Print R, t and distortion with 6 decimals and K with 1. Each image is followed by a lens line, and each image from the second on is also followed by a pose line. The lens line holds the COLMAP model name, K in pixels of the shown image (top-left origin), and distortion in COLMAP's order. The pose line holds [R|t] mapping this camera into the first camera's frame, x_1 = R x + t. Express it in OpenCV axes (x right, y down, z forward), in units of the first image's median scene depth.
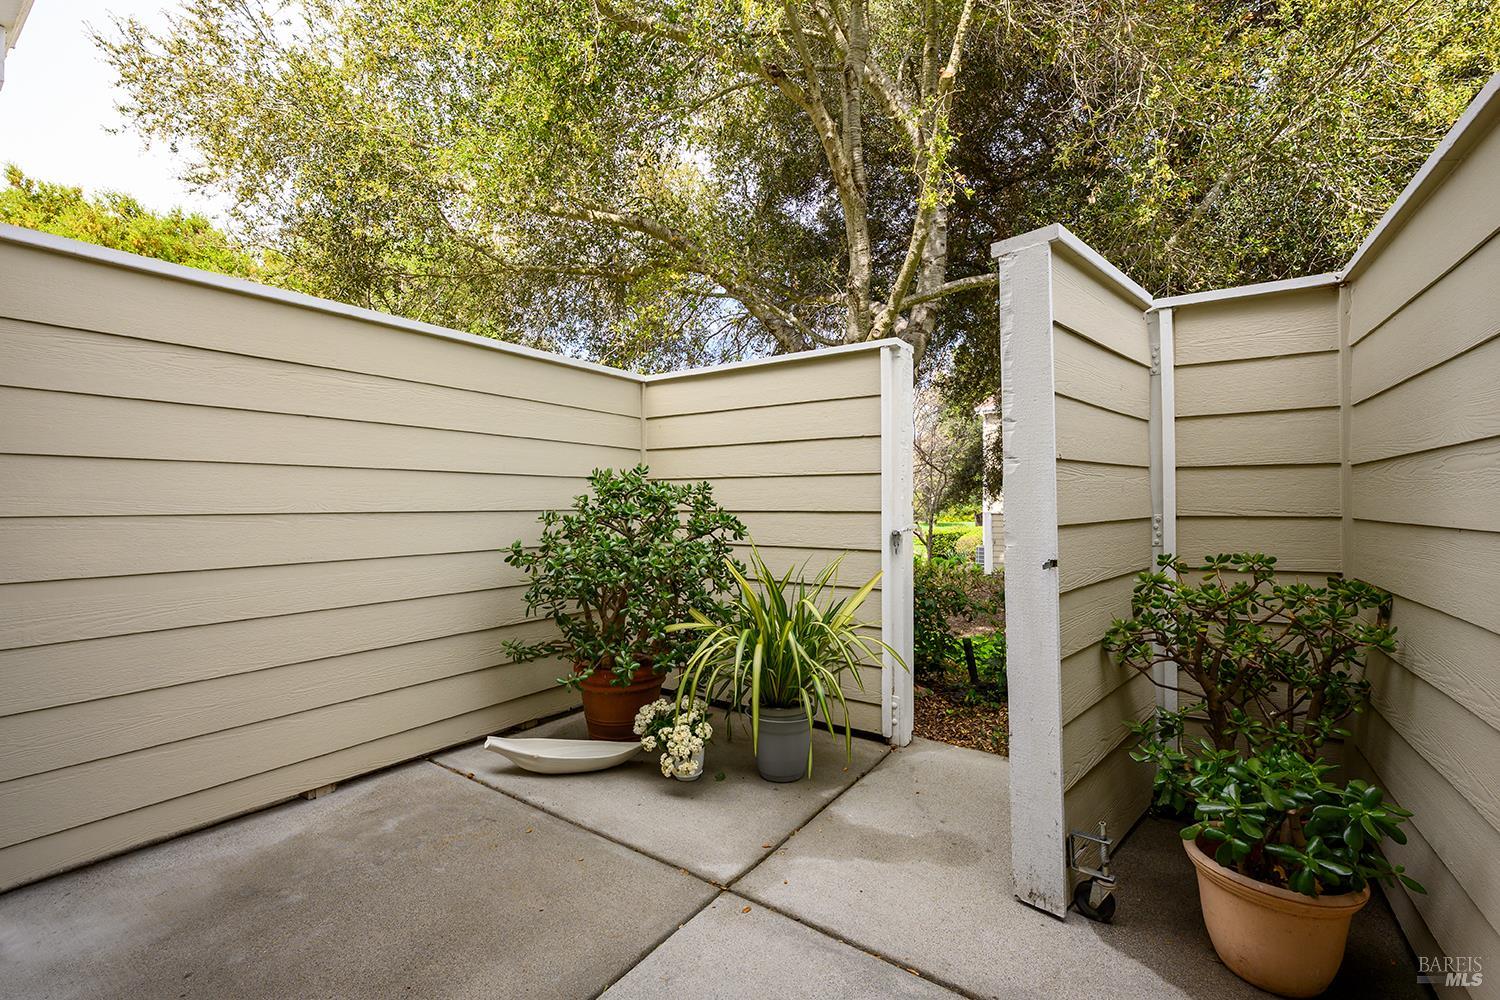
lens RADIAL K [[619.0, 0, 754.9], [0, 619.0, 480.7], [0, 0, 1]] dist [-0.000808, -0.000184]
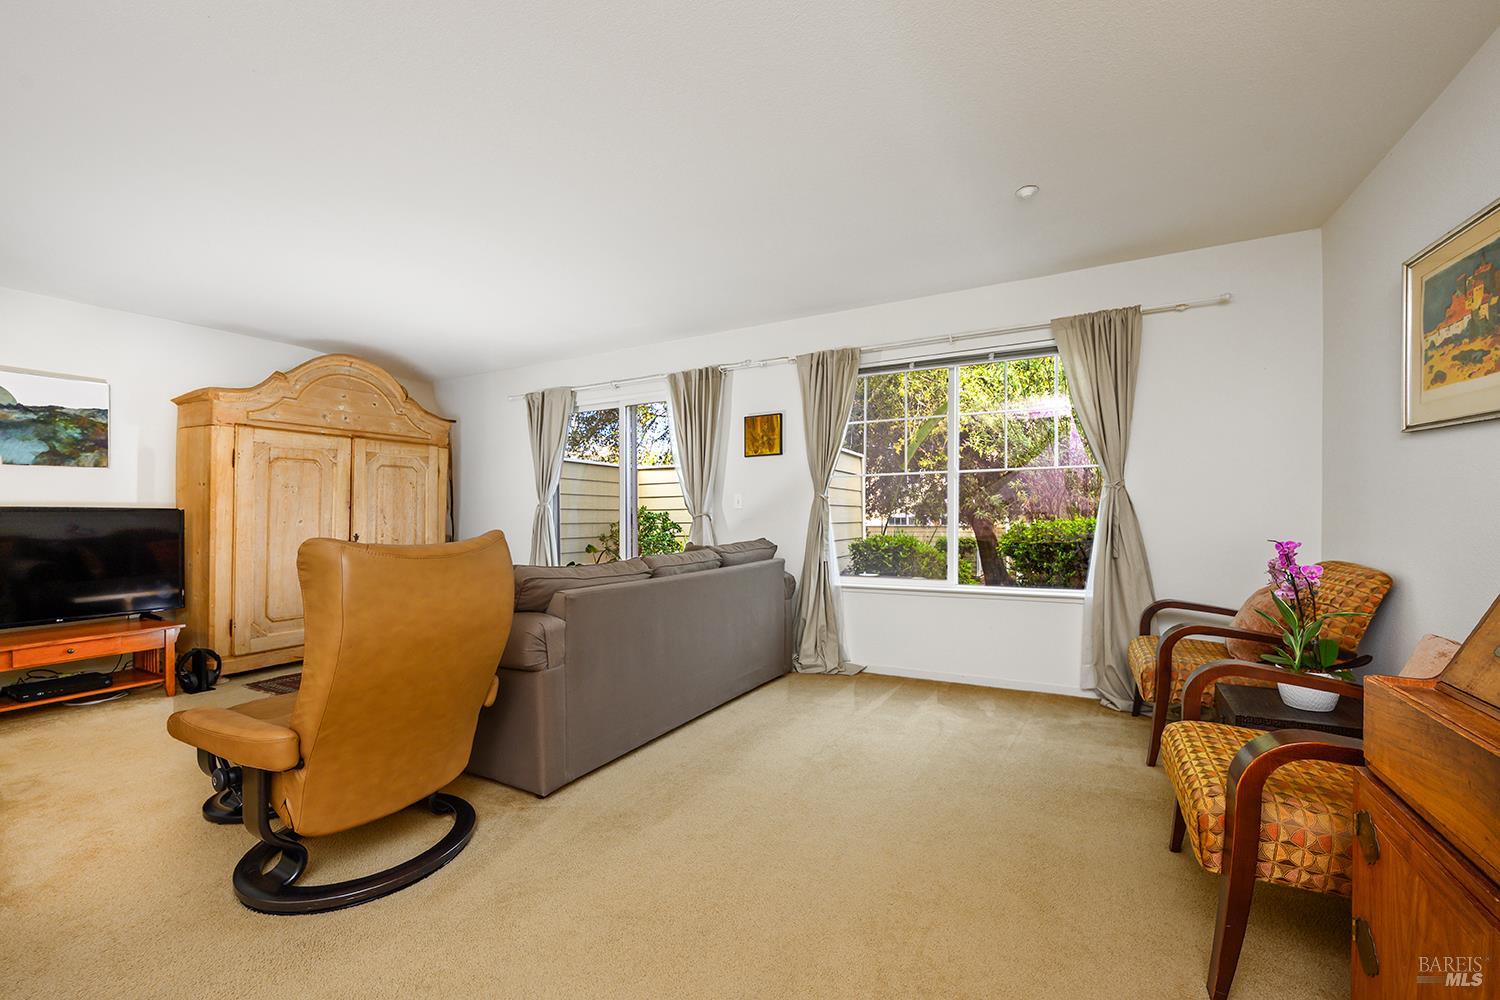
lens RADIAL K [[615.2, 0, 751.9], [0, 615.2, 505.6], [0, 0, 1]] dist [-0.000517, 0.000196]
pose [[0.992632, -0.005730, 0.121033, -0.037215], [0.004283, 0.999916, 0.012215, -0.059800], [-0.121093, -0.011606, 0.992573, -1.837944]]
